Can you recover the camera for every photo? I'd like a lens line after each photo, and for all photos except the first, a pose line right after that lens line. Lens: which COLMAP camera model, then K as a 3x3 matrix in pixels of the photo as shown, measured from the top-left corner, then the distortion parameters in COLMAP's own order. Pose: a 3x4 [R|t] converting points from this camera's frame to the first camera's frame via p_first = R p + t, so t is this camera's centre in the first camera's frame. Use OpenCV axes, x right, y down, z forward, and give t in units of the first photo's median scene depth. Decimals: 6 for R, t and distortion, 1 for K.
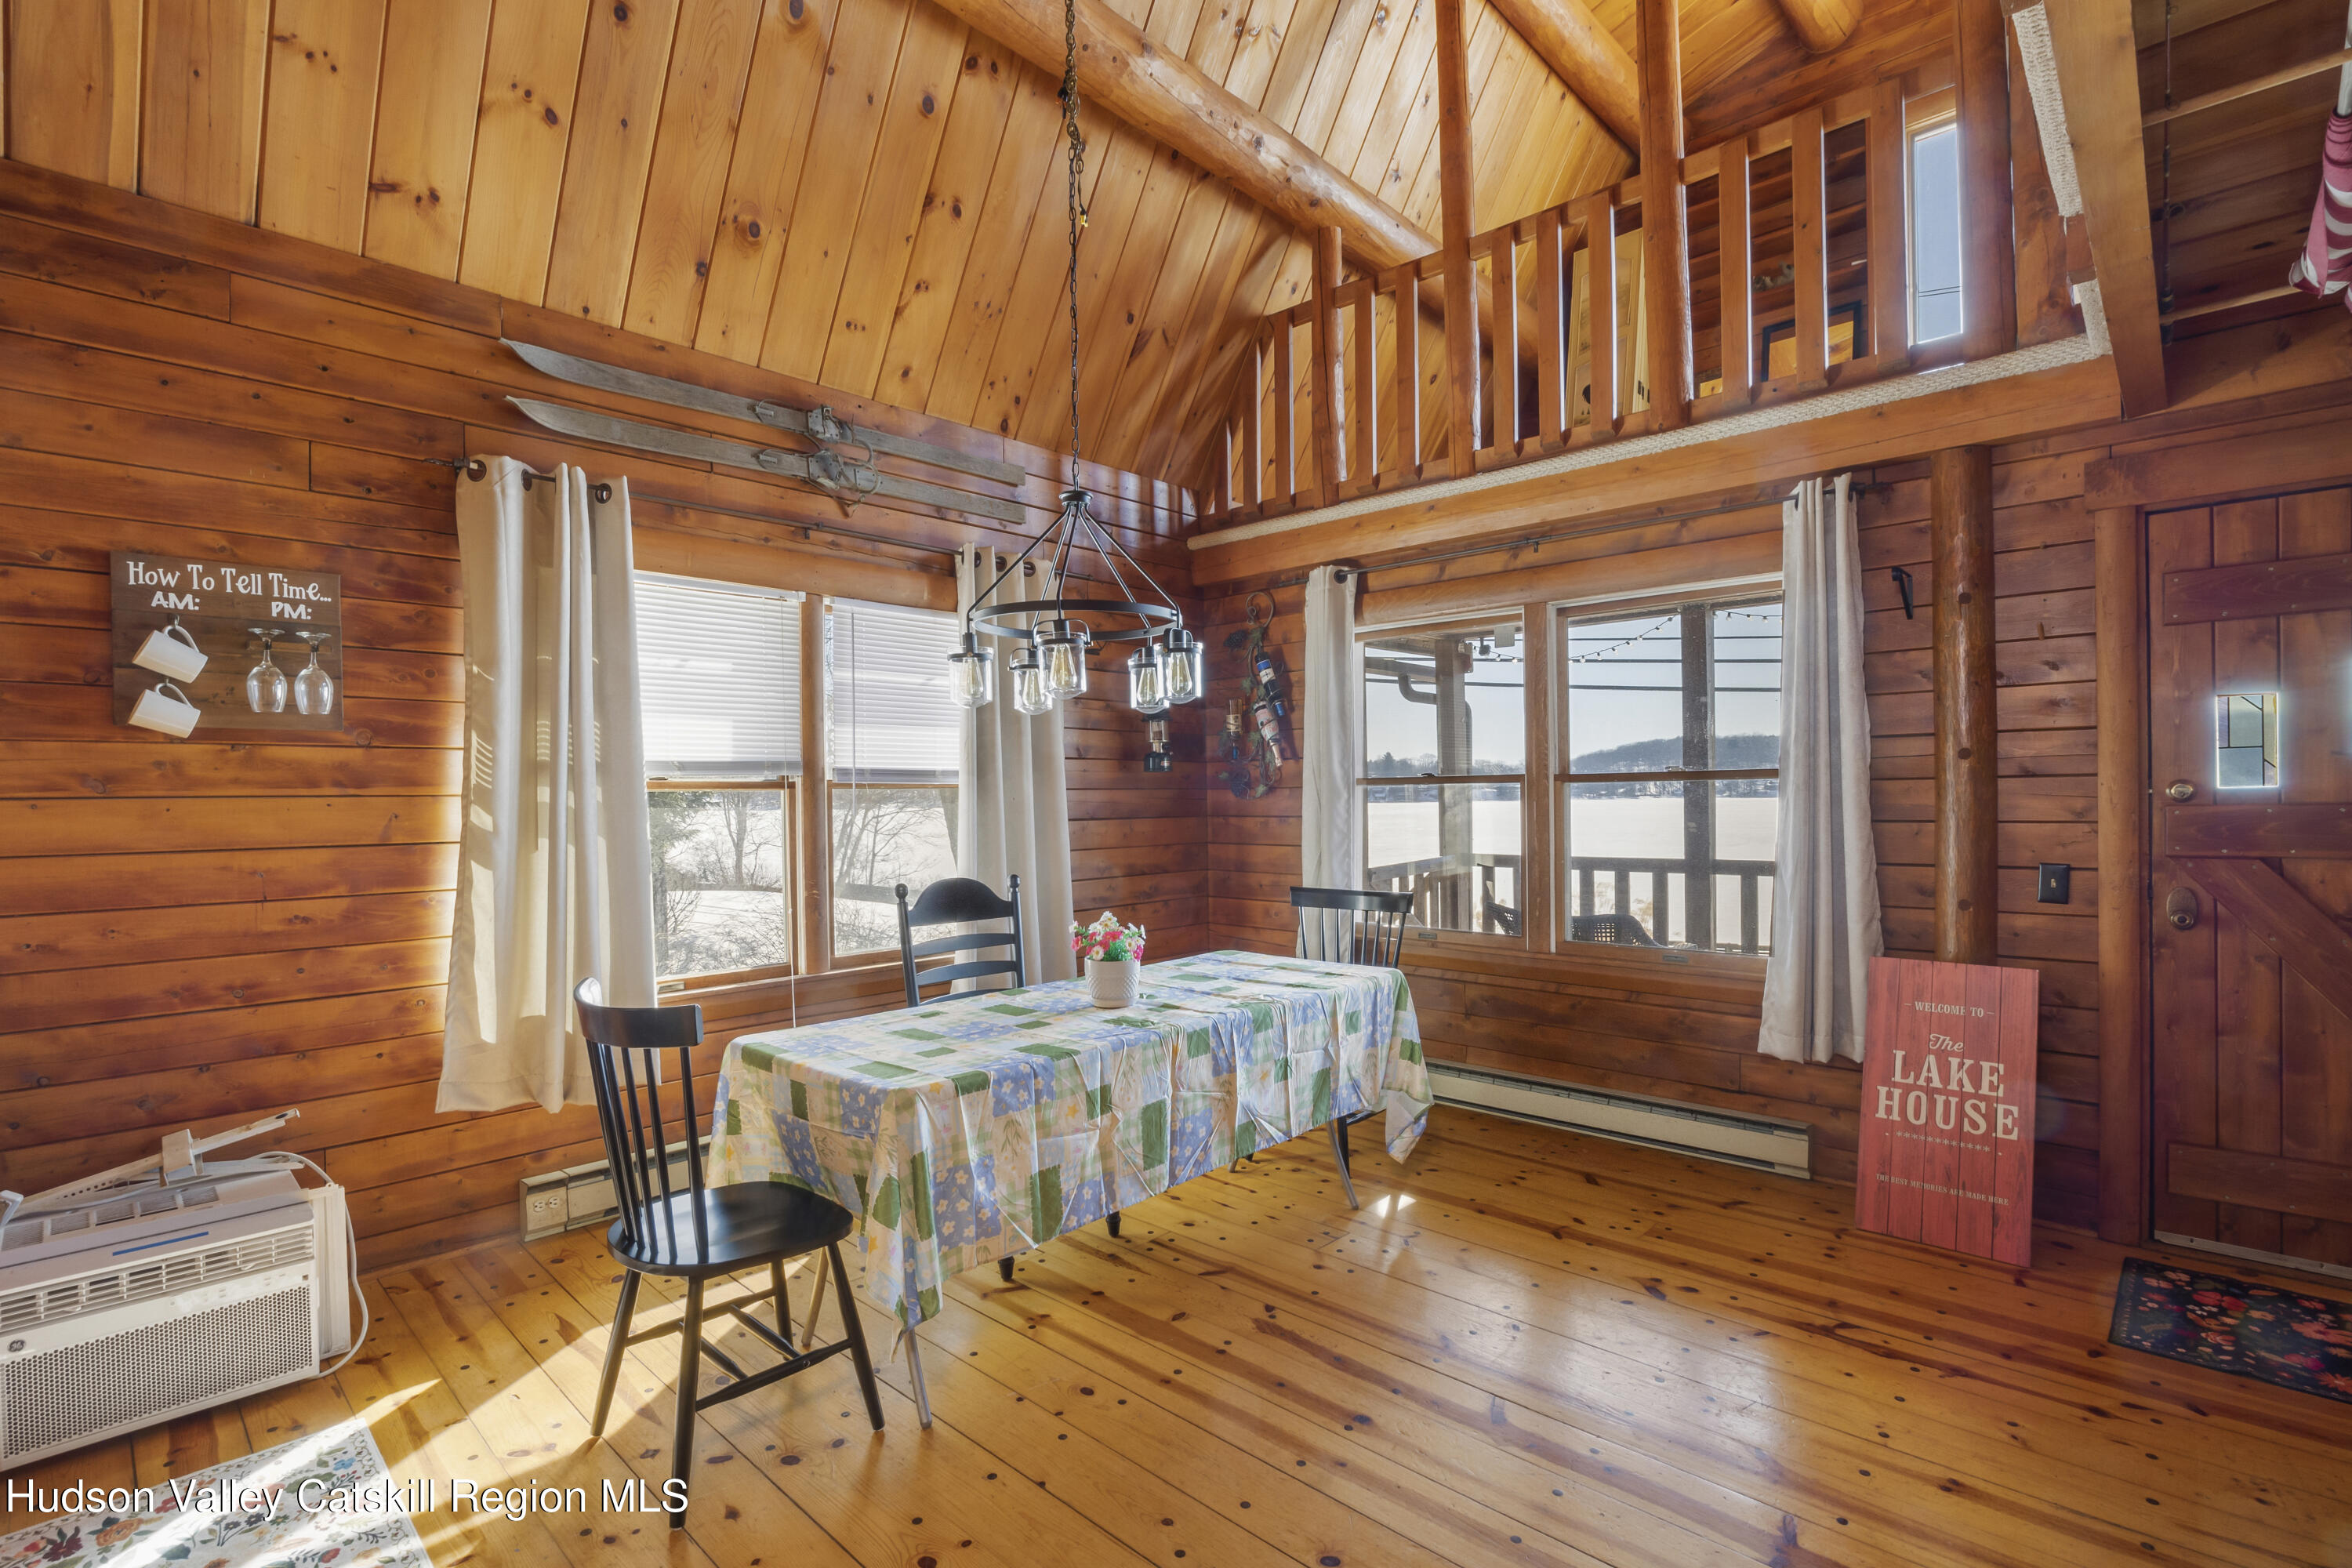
lens RADIAL K [[1085.3, 0, 1175.4], [0, 1085.3, 800.2], [0, 0, 1]] dist [-0.008144, -0.001969]
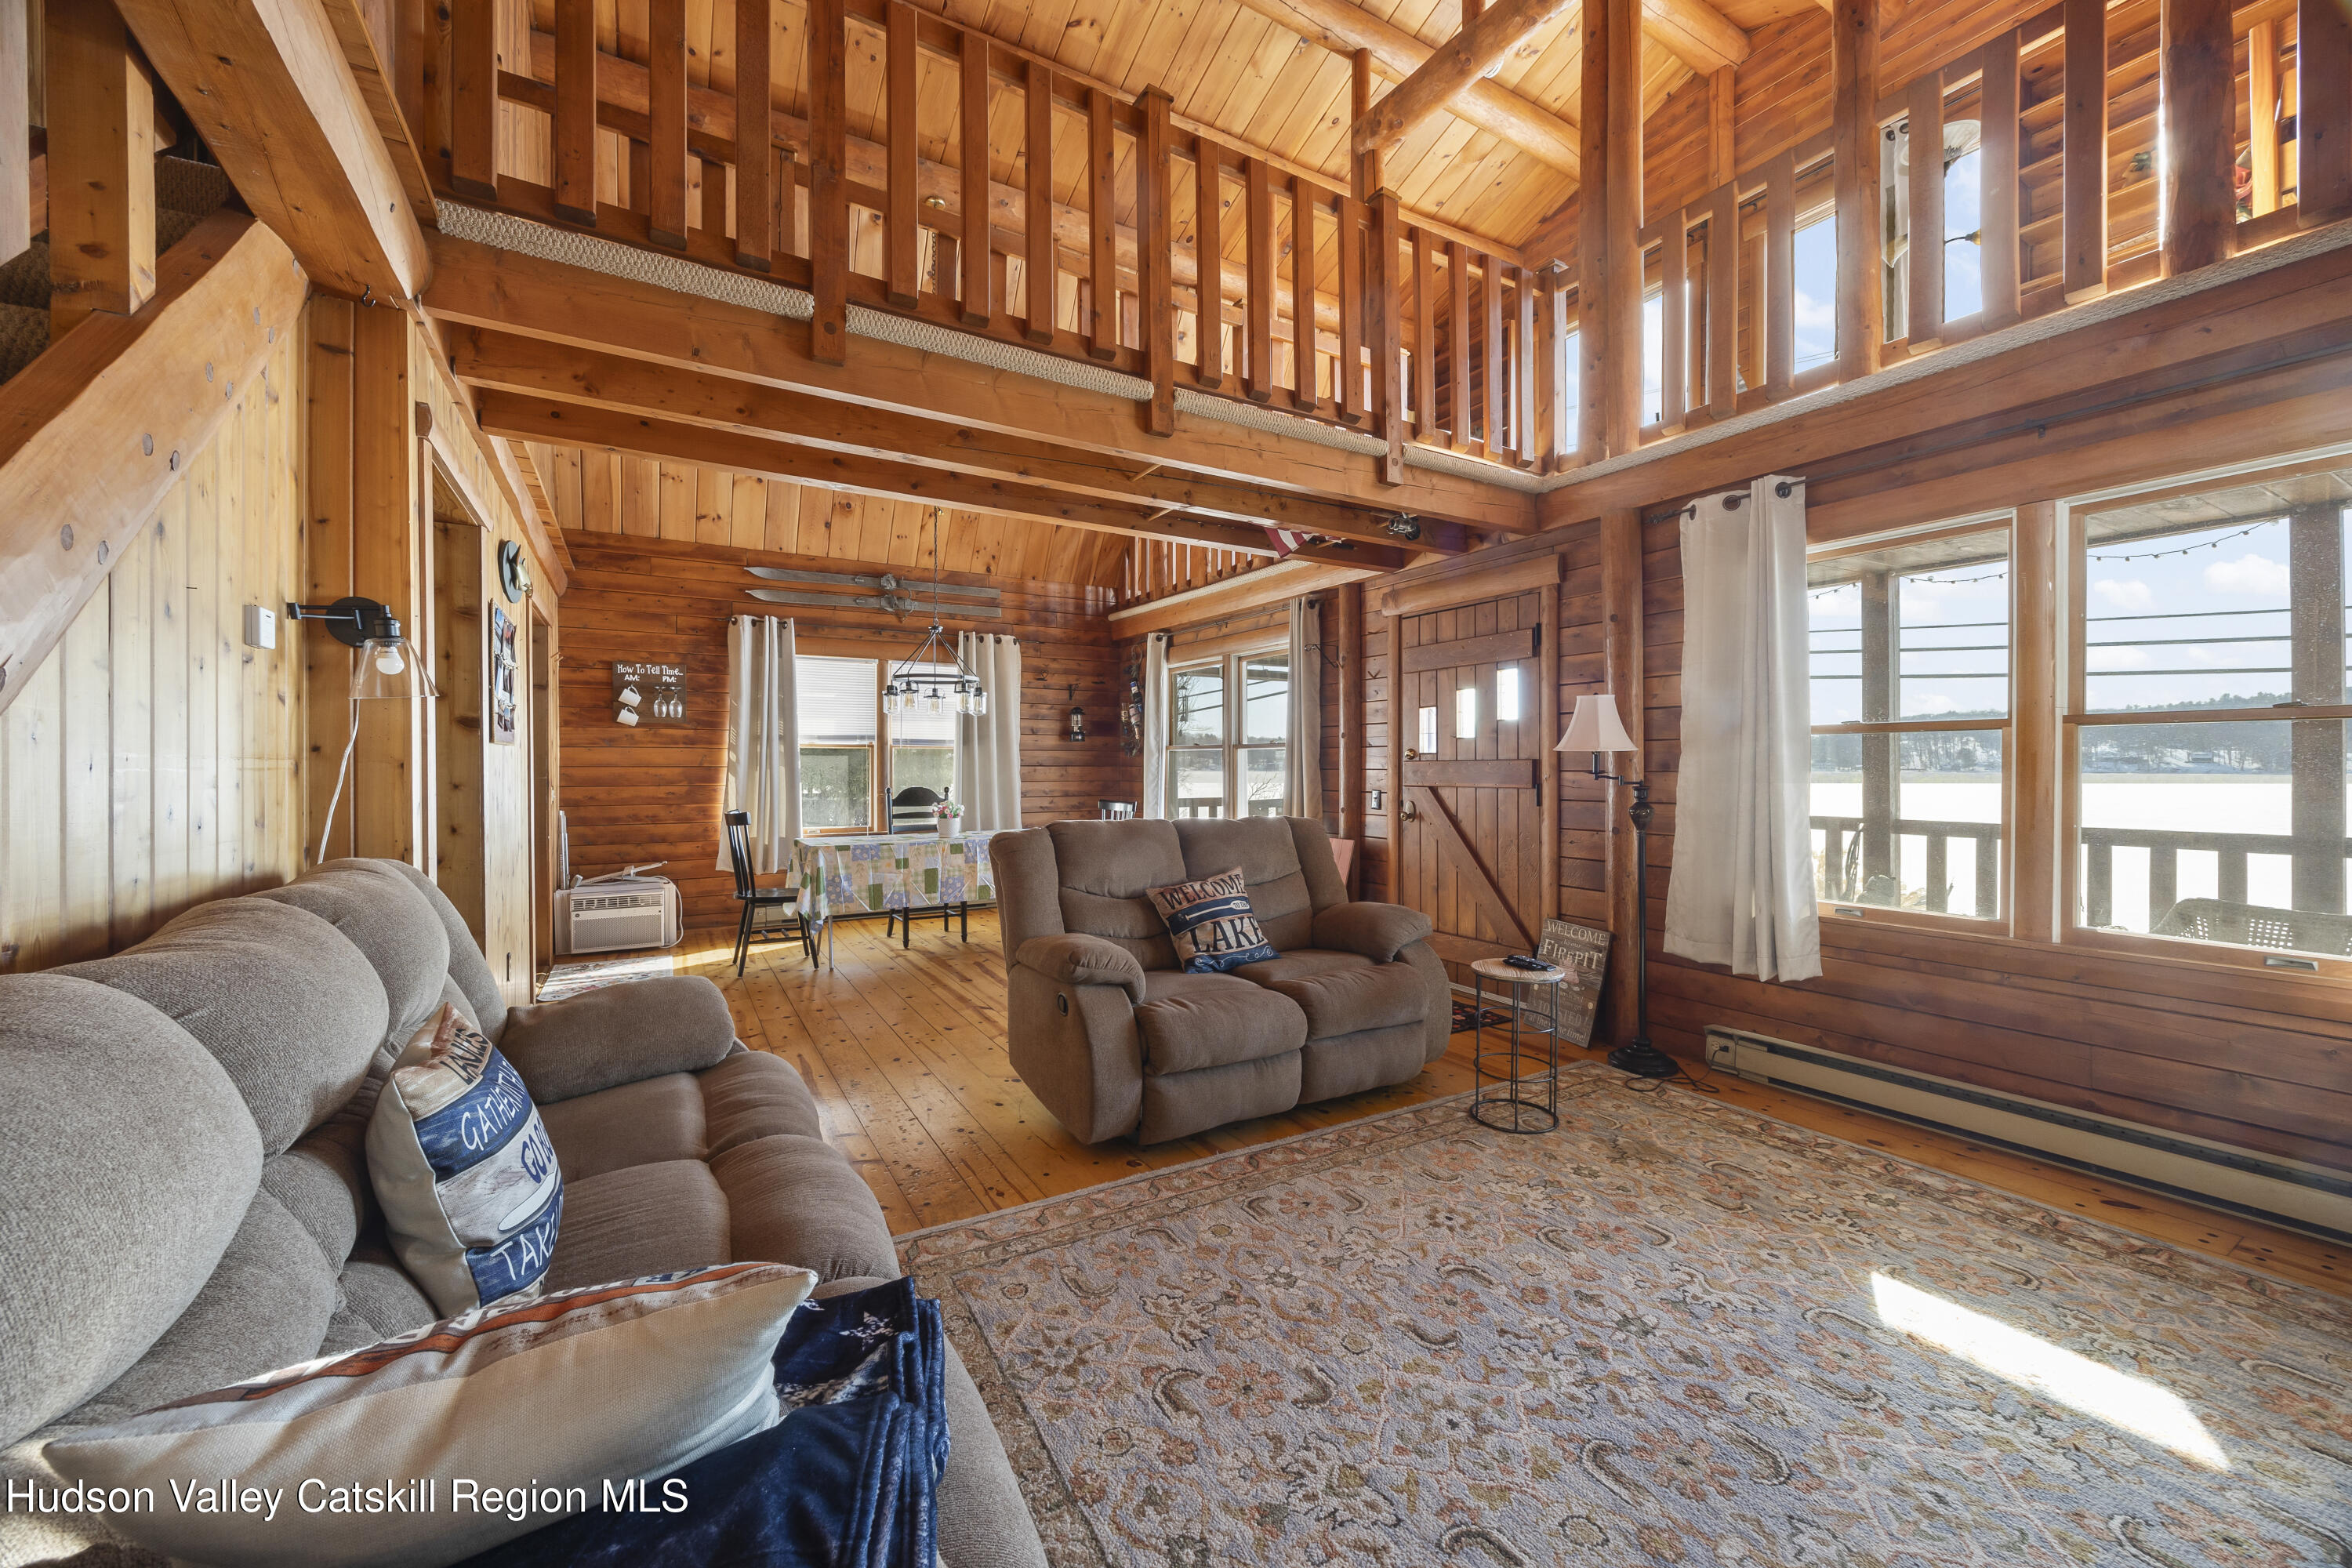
lens RADIAL K [[898.6, 0, 1172.2], [0, 898.6, 764.5], [0, 0, 1]] dist [0.000702, 0.000530]
pose [[0.960917, 0.014020, -0.276481, 0.952180], [-0.014497, 0.999895, 0.000318, 0.018832], [0.276457, 0.003702, 0.961019, -0.765466]]
